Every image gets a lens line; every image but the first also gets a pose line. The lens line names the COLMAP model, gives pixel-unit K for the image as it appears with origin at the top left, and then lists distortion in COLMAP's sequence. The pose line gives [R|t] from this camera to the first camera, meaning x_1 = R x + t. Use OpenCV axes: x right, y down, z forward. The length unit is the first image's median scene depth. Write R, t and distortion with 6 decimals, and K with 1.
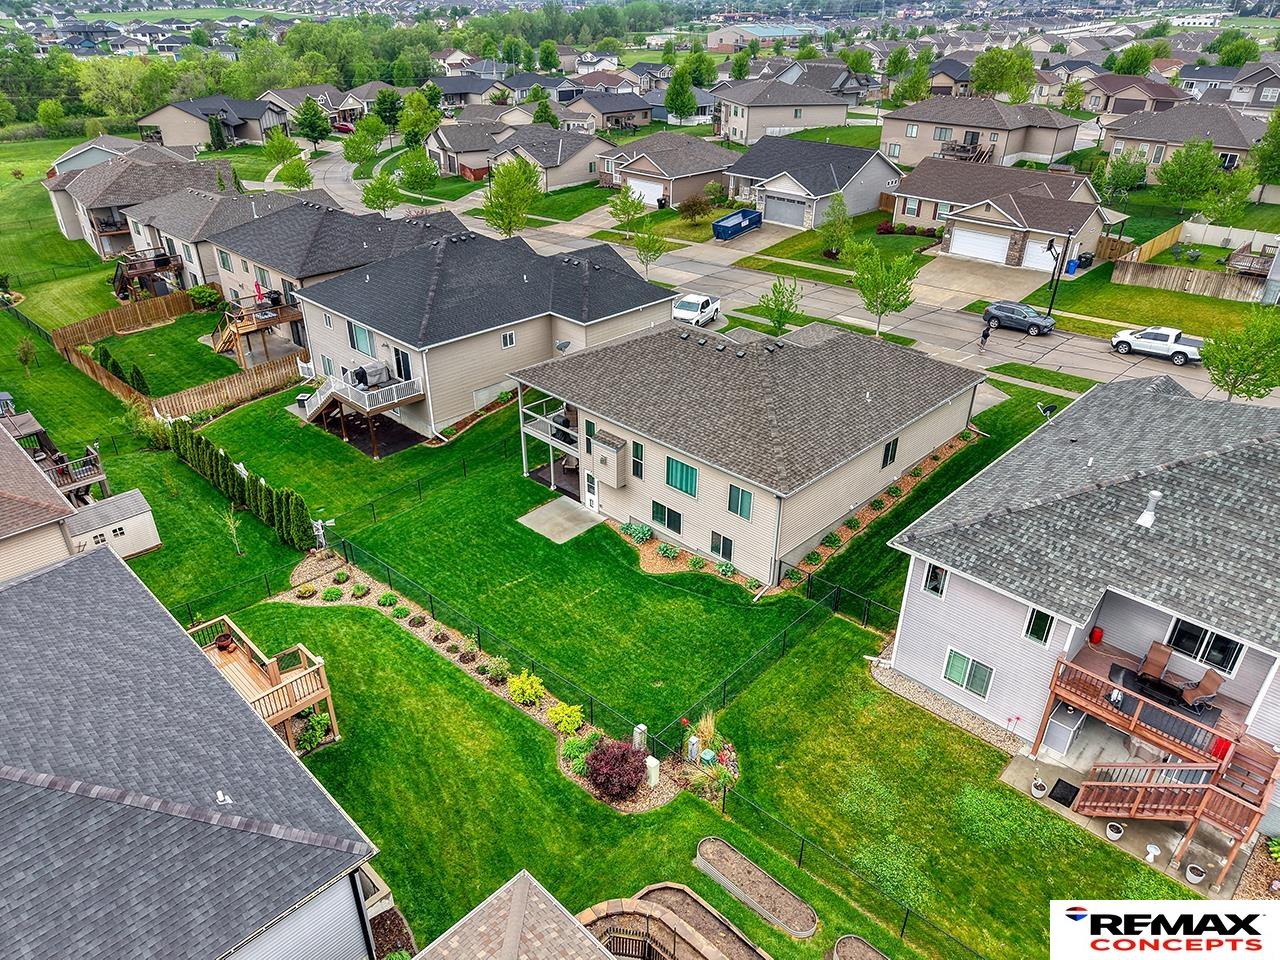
lens RADIAL K [[866.8, 0, 640.0], [0, 866.8, 480.0], [0, 0, 1]] dist [0.023882, -0.054717]
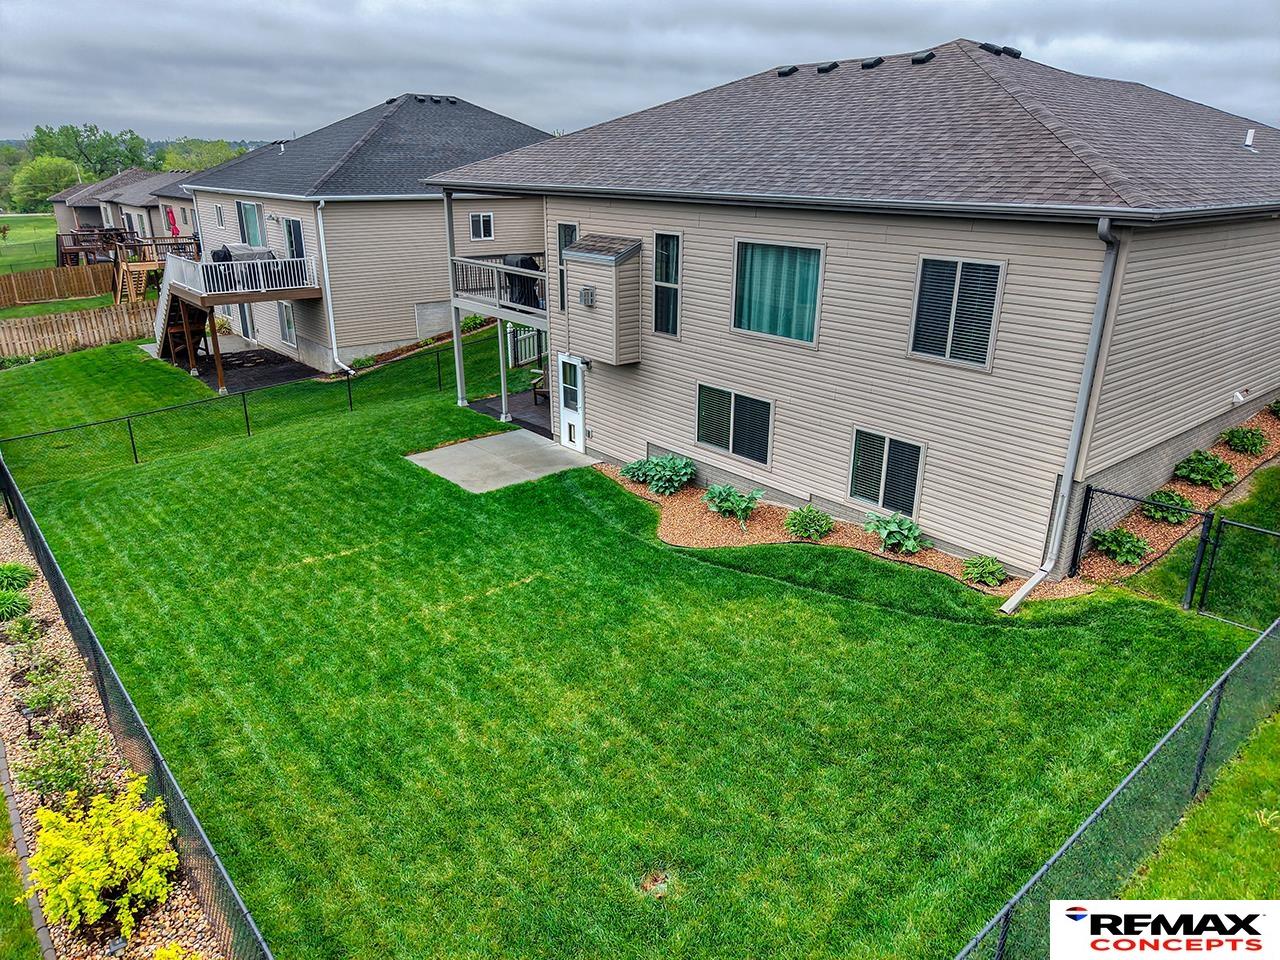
lens RADIAL K [[880.3, 0, 629.4], [0, 880.3, 484.2], [0, 0, 1]] dist [0.001042, -0.059250]
pose [[0.993686, 0.038401, -0.105419, 0.027617], [-0.053663, 0.987829, -0.145994, 0.133641], [0.098529, 0.150729, 0.983653, 0.611456]]
